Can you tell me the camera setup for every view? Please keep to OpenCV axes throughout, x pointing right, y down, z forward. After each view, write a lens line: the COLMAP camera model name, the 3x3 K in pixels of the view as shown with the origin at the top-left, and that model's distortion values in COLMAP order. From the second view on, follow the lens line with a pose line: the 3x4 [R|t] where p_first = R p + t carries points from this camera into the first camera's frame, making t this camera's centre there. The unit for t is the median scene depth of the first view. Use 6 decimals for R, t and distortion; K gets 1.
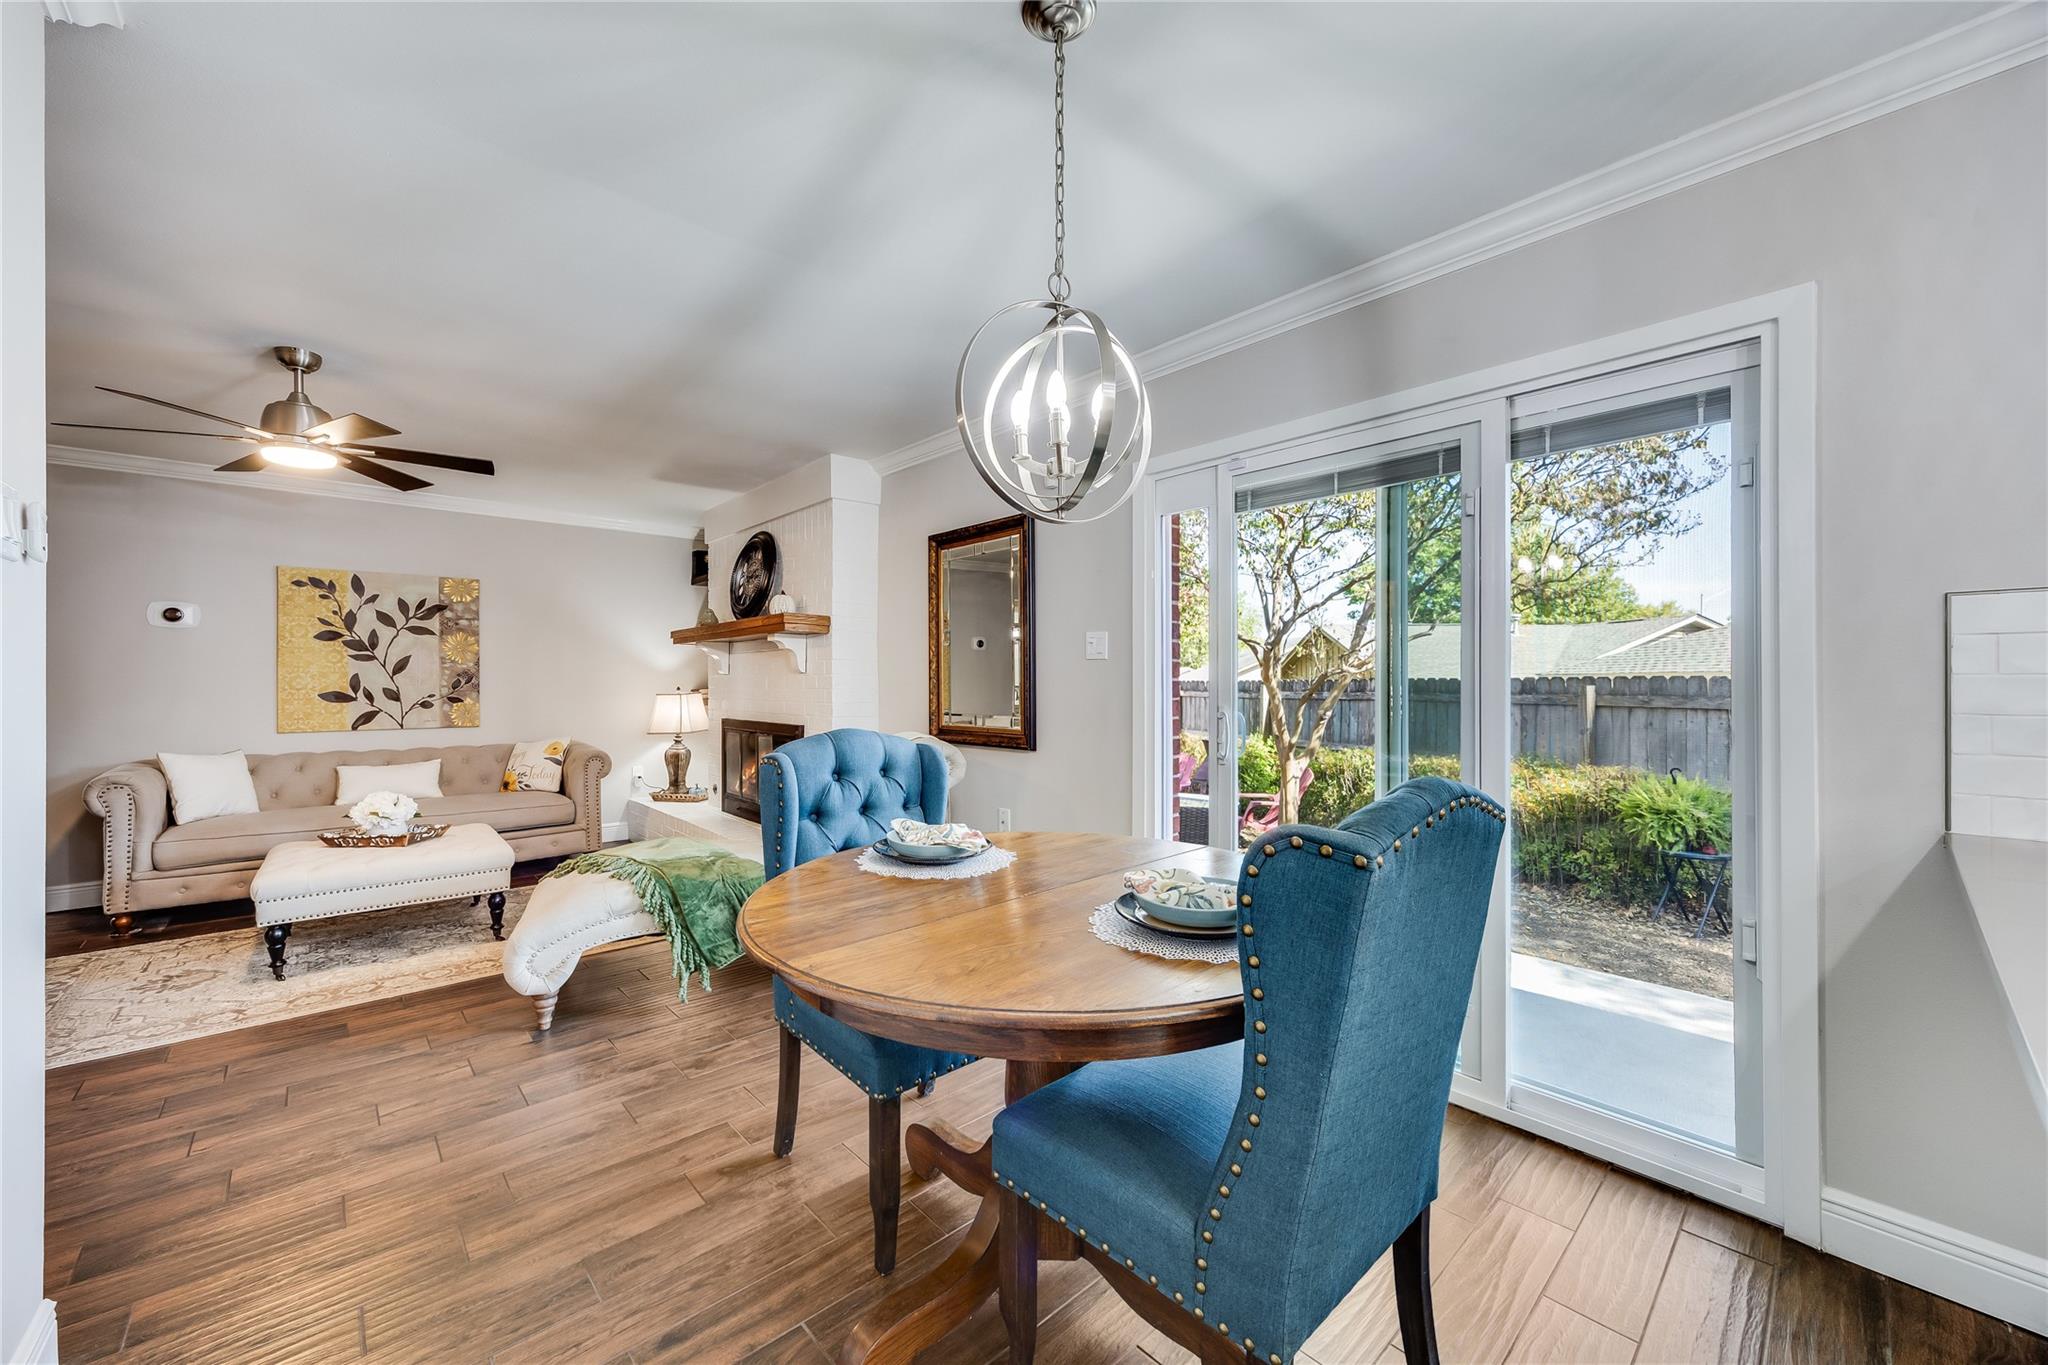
lens RADIAL K [[781.5, 0, 1018.8], [0, 781.5, 674.1], [0, 0, 1]] dist [-0.005123, 0.001939]
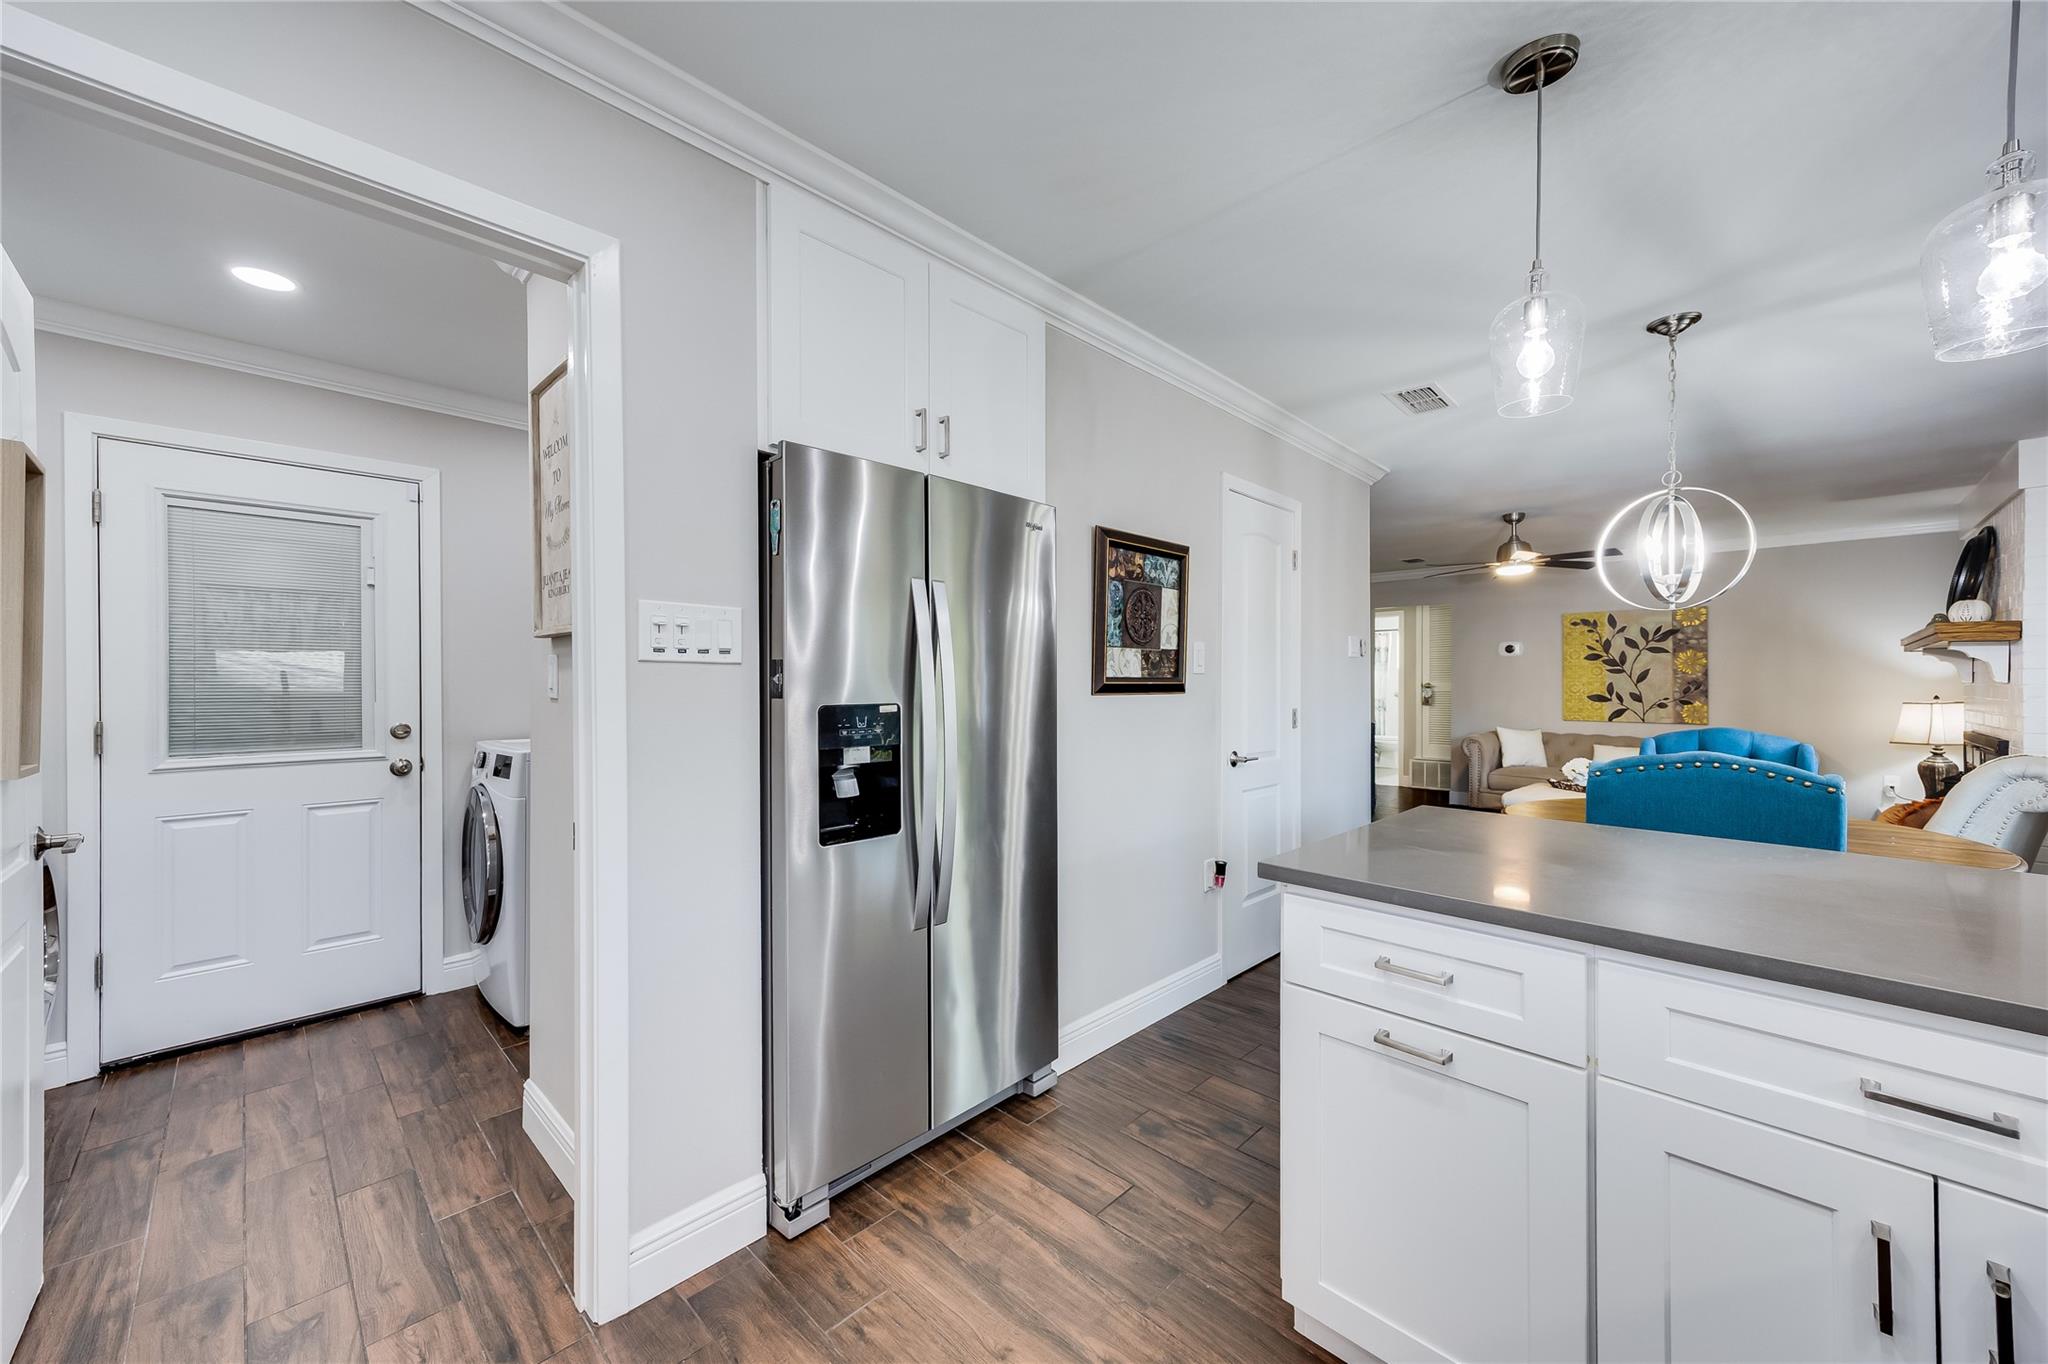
lens RADIAL K [[781.5, 0, 980.7], [0, 781.5, 683.0], [0, 0, 1]] dist [-0.005123, 0.001939]
pose [[0.022674, 0.003062, -0.999738, 0.573304], [0.008515, 0.999958, 0.003256, -0.014143], [0.999707, -0.008586, 0.022647, -0.204027]]
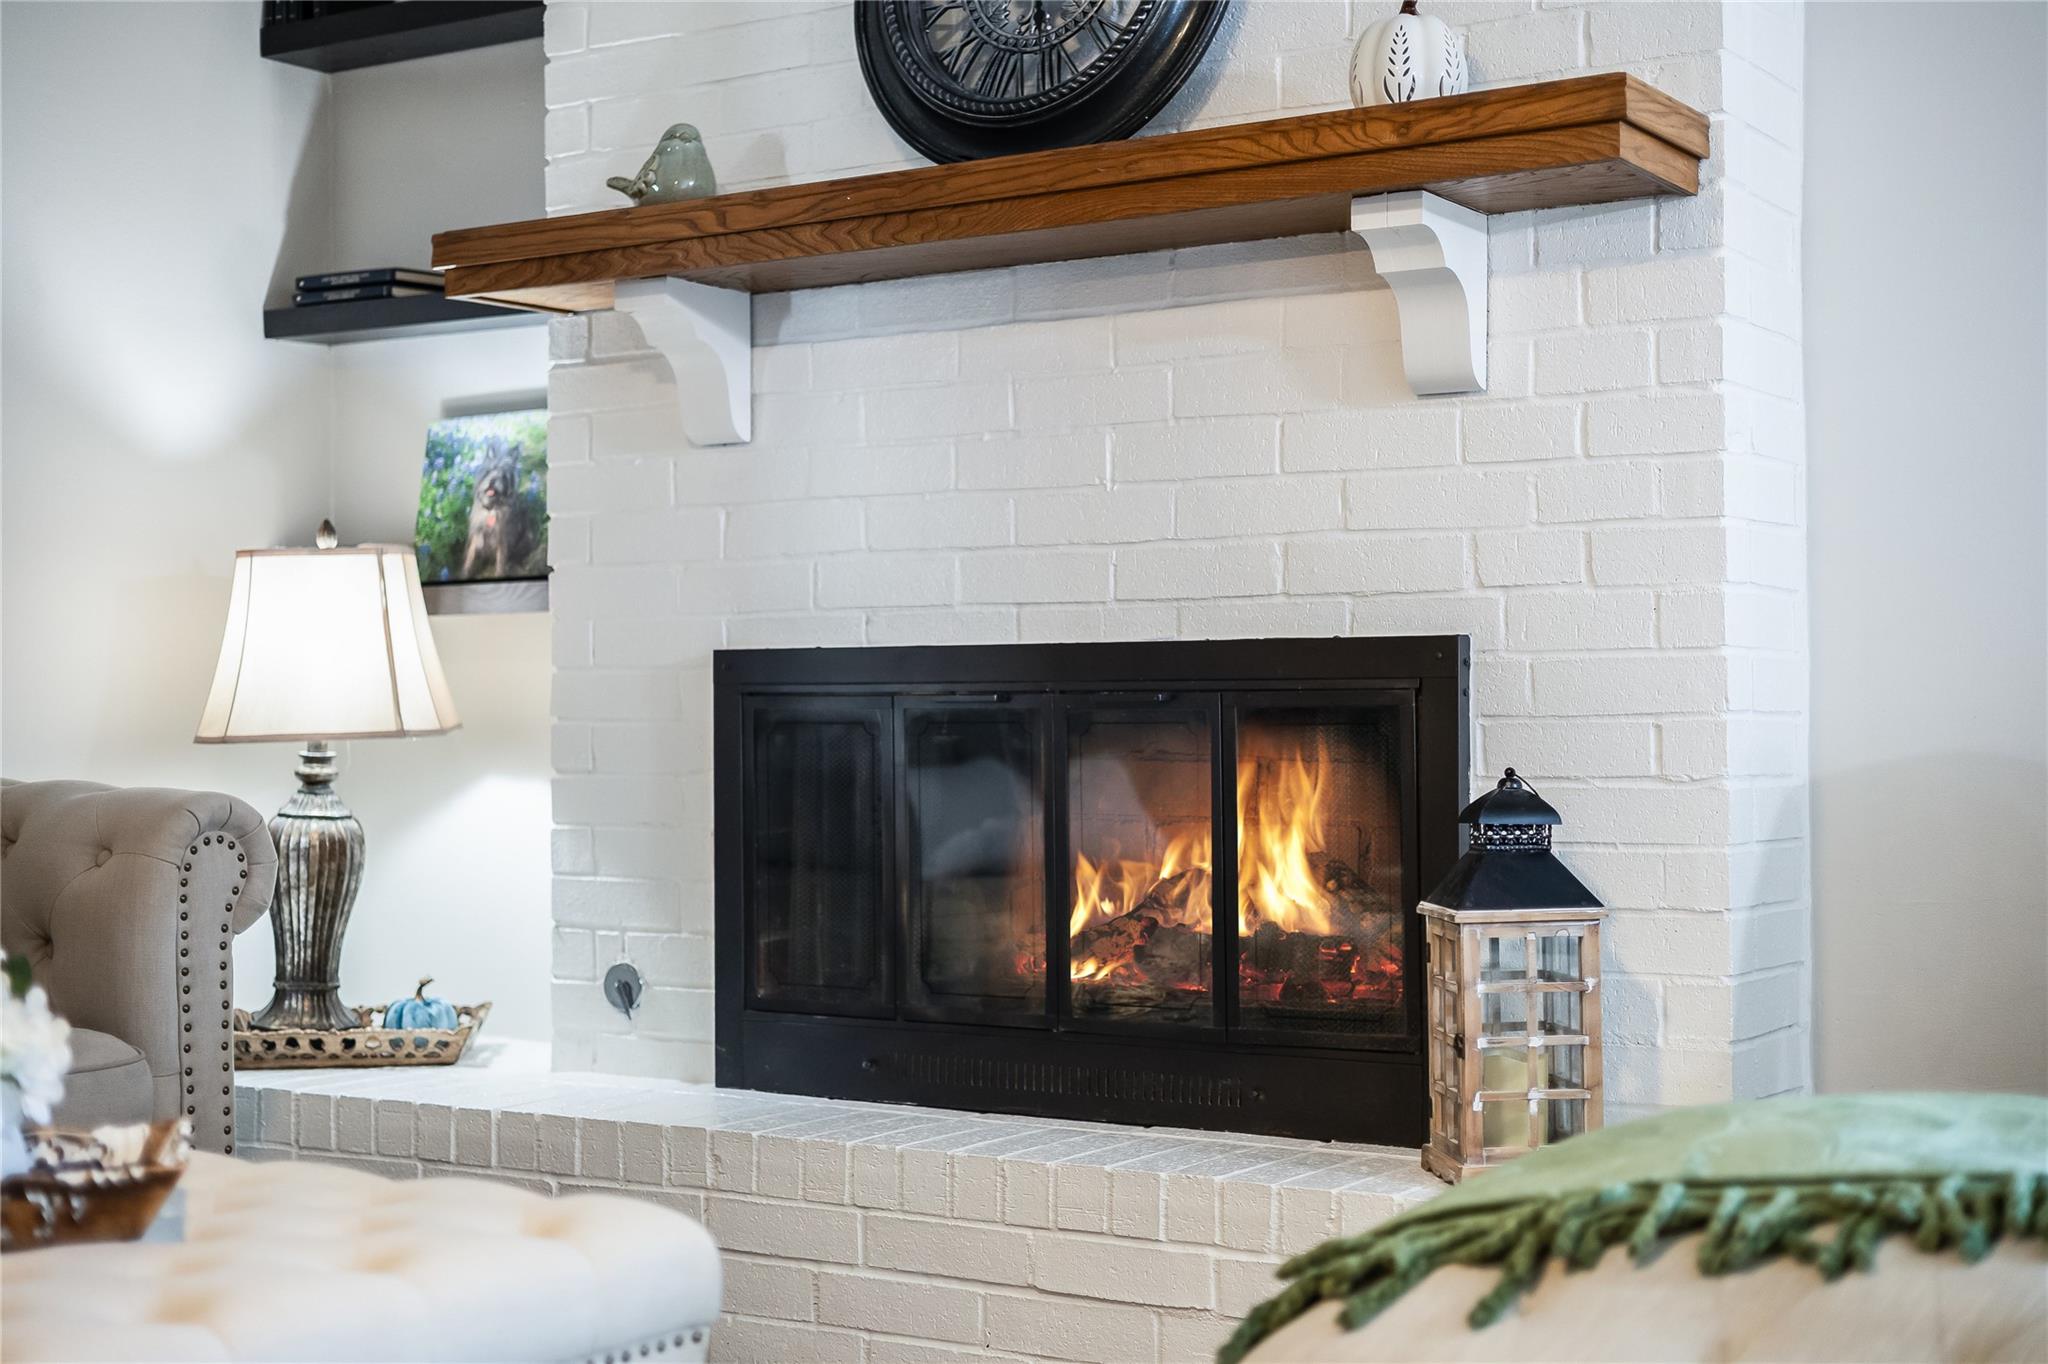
lens RADIAL K [[2879.8, 0, 1019.6], [0, 2879.8, 701.6], [0, 0, 1]] dist [0.042017, 0.000000]
pose [[0.963534, -0.004447, 0.267550, -0.560575], [0.001807, 0.999947, 0.010111, 0.069230], [-0.267581, -0.009259, 0.963491, 0.245893]]
